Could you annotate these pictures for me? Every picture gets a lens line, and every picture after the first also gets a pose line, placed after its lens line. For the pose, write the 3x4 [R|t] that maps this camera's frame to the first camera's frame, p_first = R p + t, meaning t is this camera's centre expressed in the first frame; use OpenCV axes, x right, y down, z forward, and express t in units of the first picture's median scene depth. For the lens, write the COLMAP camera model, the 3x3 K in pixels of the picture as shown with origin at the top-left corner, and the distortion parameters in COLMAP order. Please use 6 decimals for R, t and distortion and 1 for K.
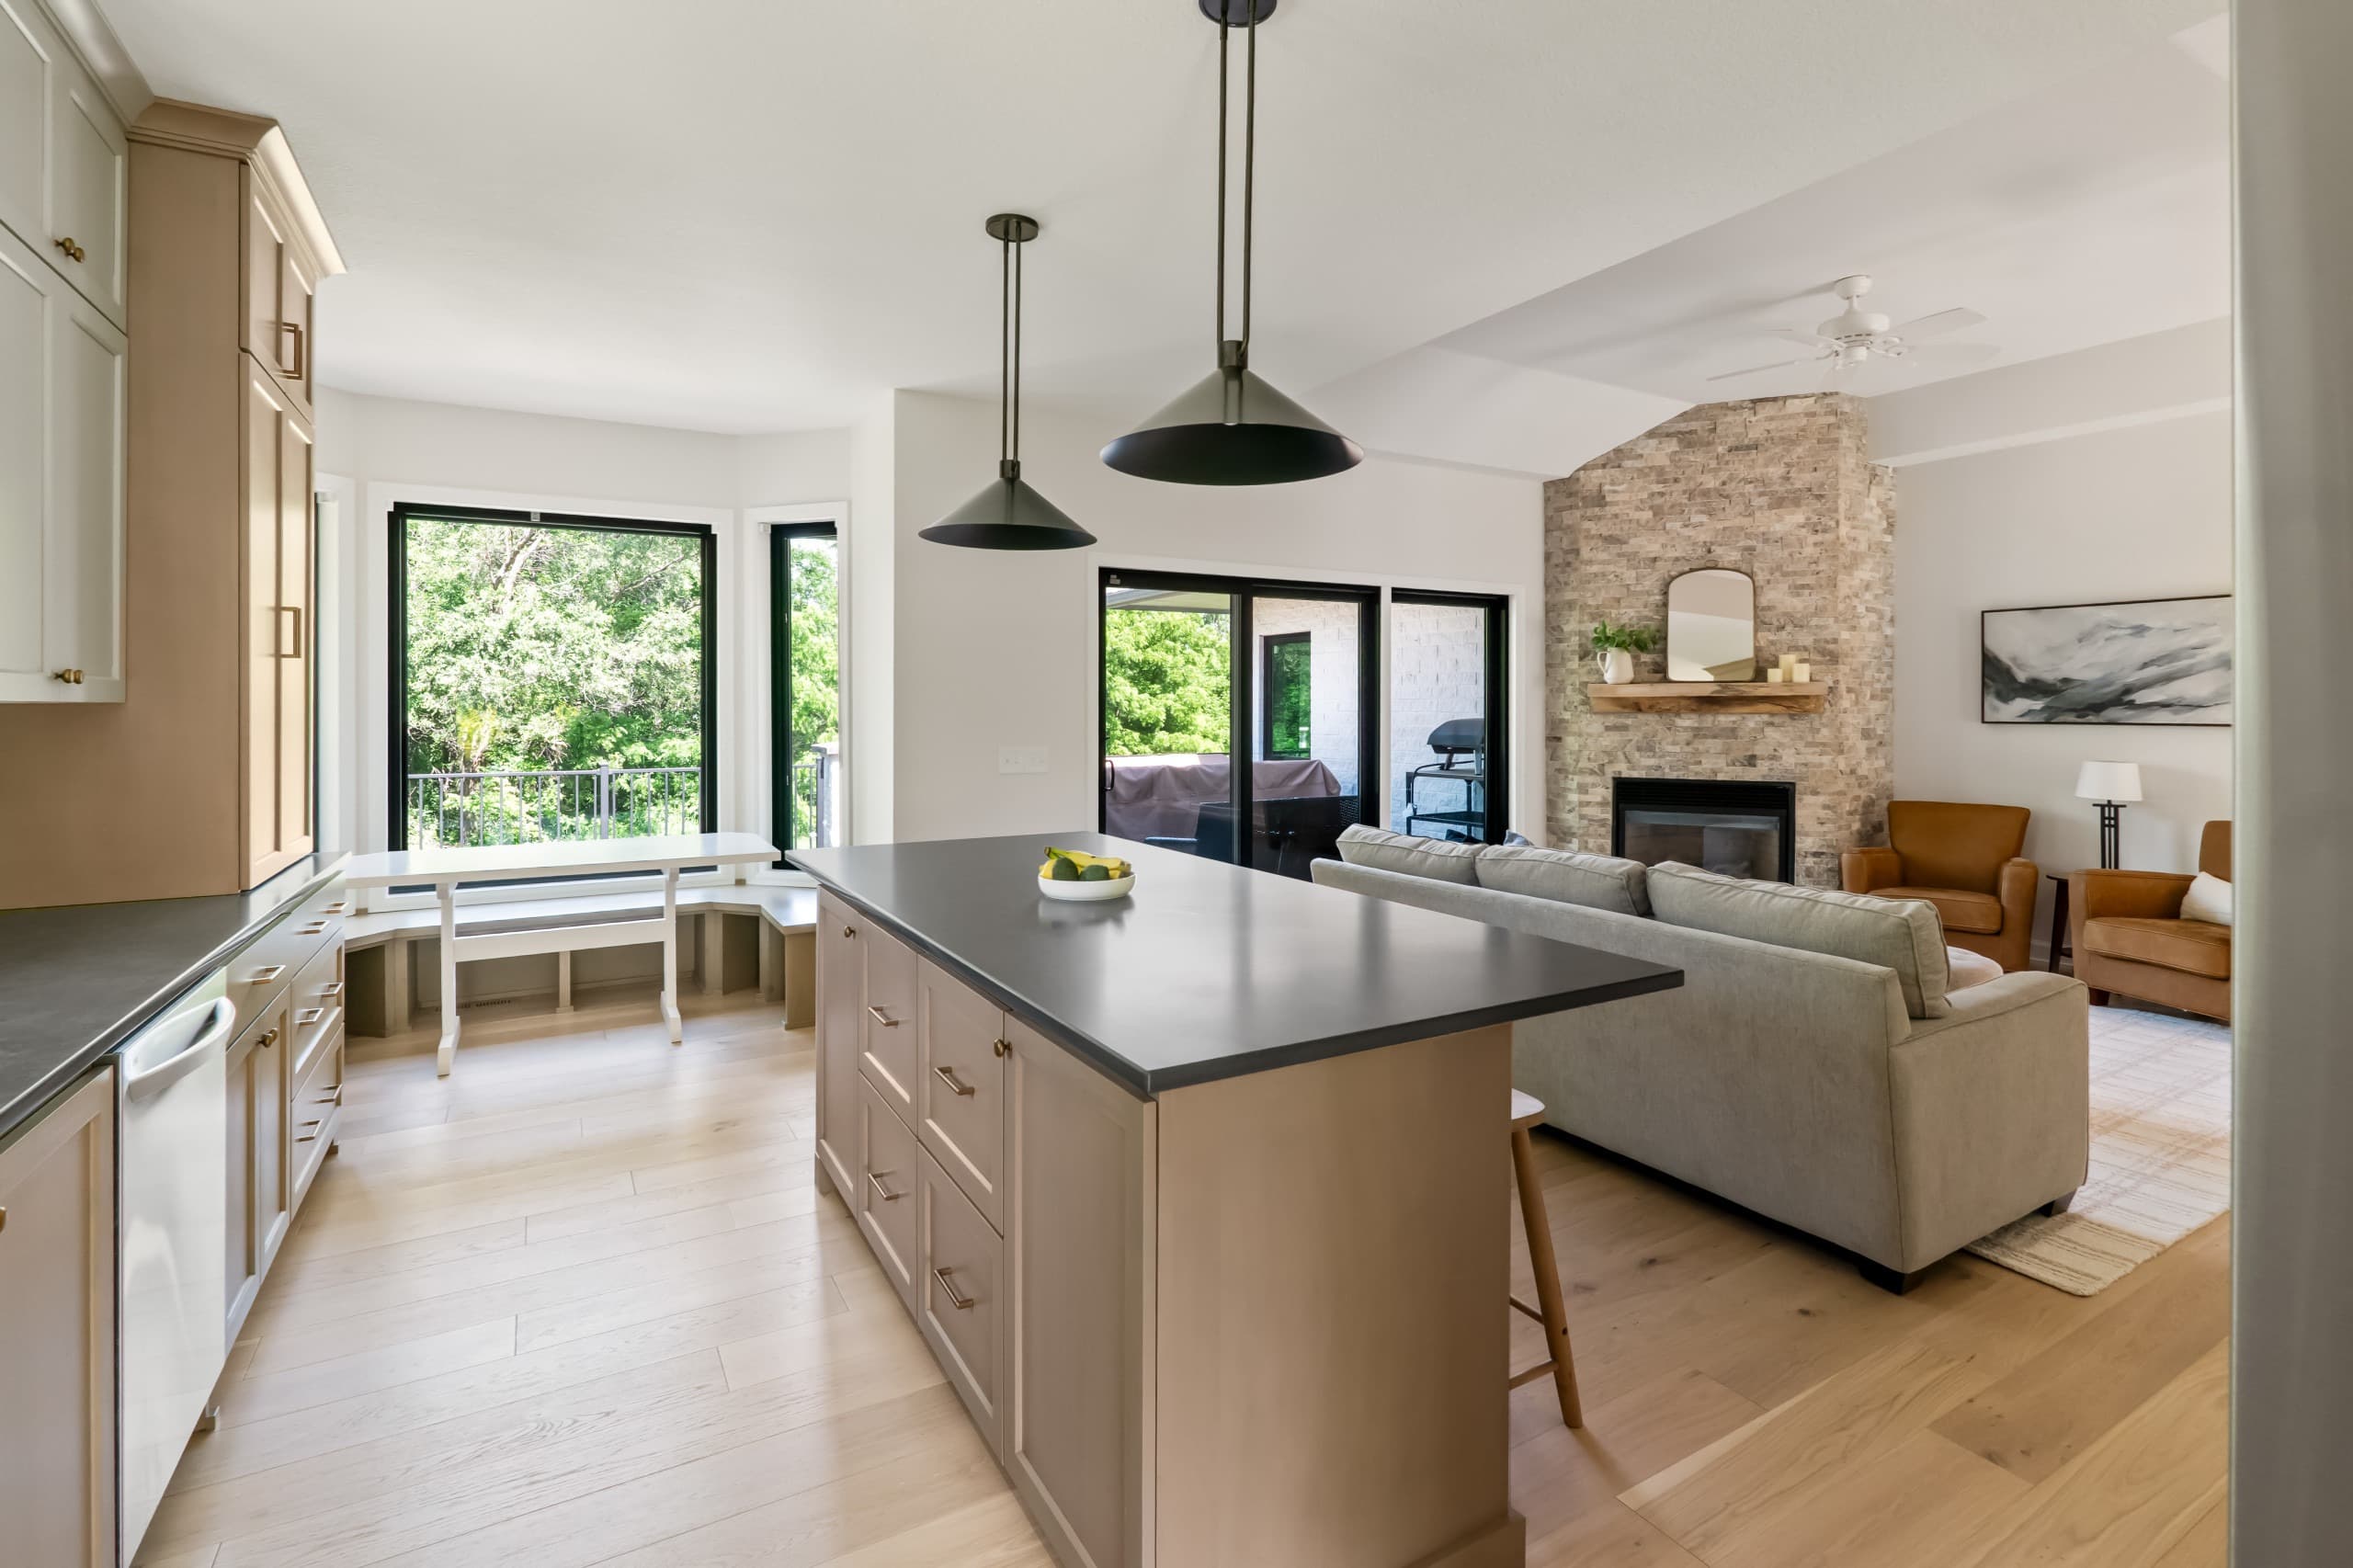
lens RADIAL K [[1115.1, 0, 1186.7], [0, 1115.1, 708.9], [0, 0, 1]] dist [-0.002479, 0.000106]
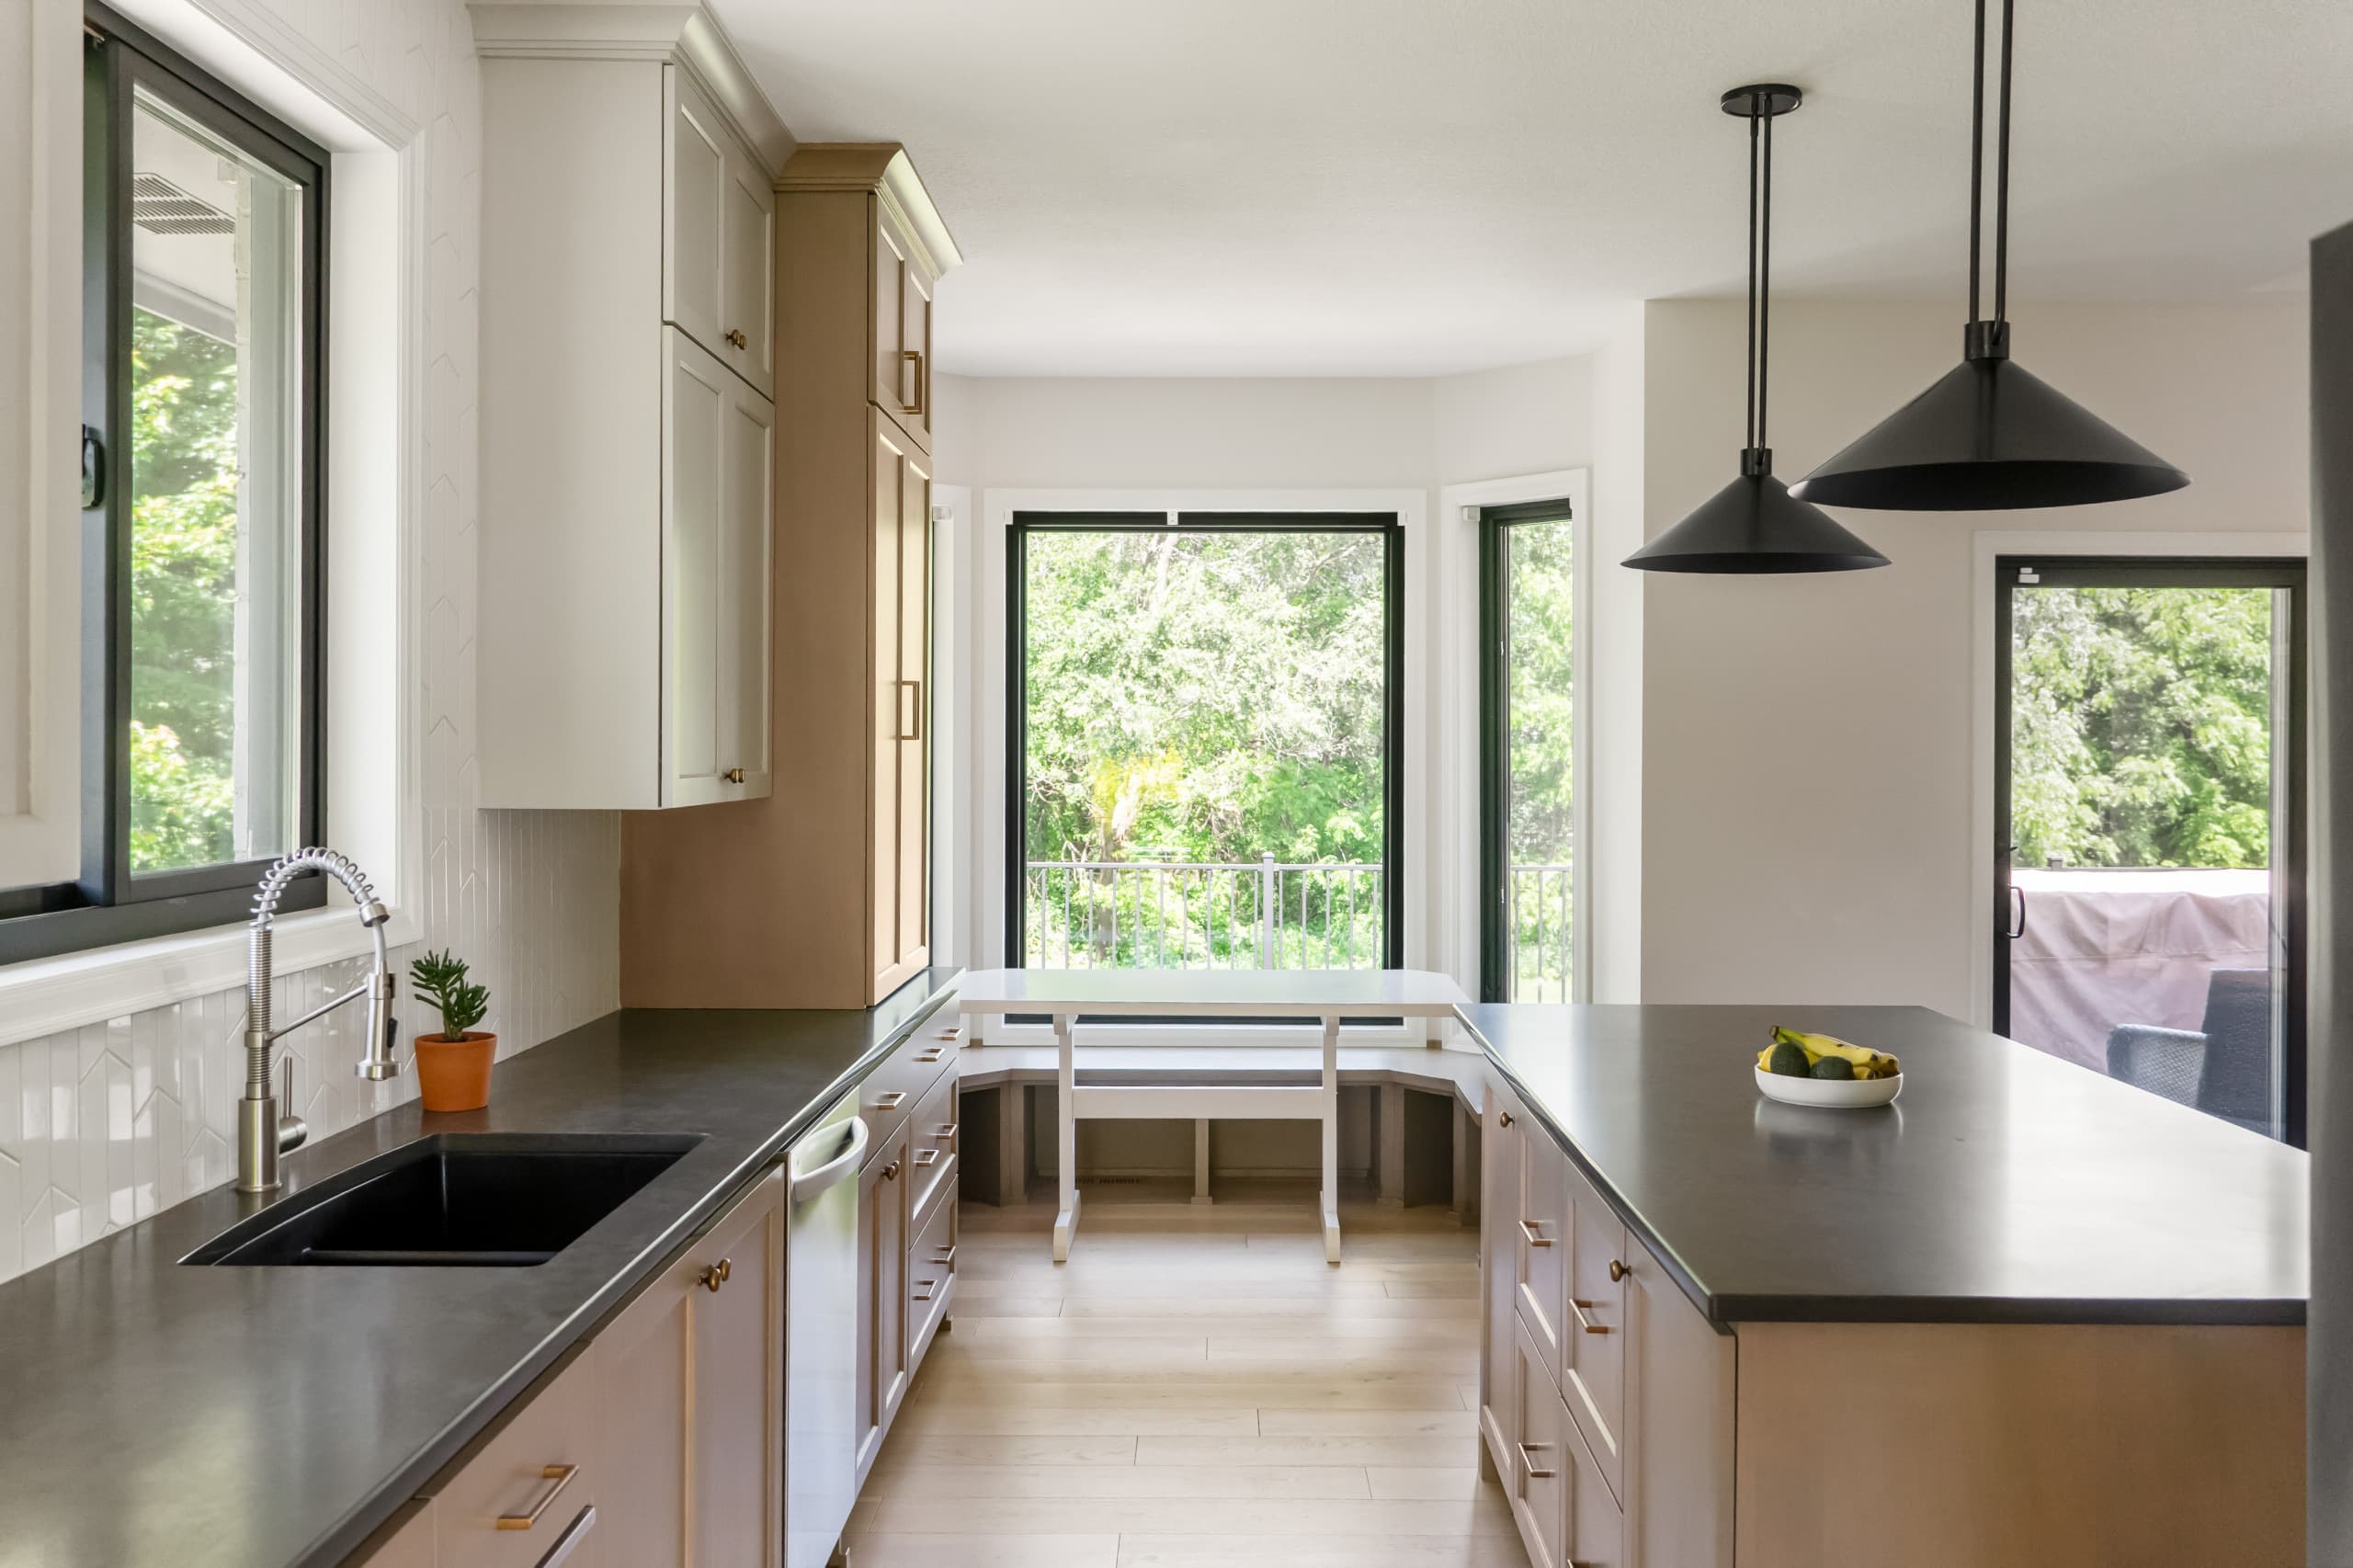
lens RADIAL K [[2297.2, 0, 1177.7], [0, 2297.2, 735.2], [0, 0, 1]] dist [0.002257, 0.000732]
pose [[0.851287, 0.008875, -0.524625, 0.156502], [-0.005387, 0.999952, 0.008174, -0.033643], [0.524672, -0.004132, 0.851294, -0.208270]]
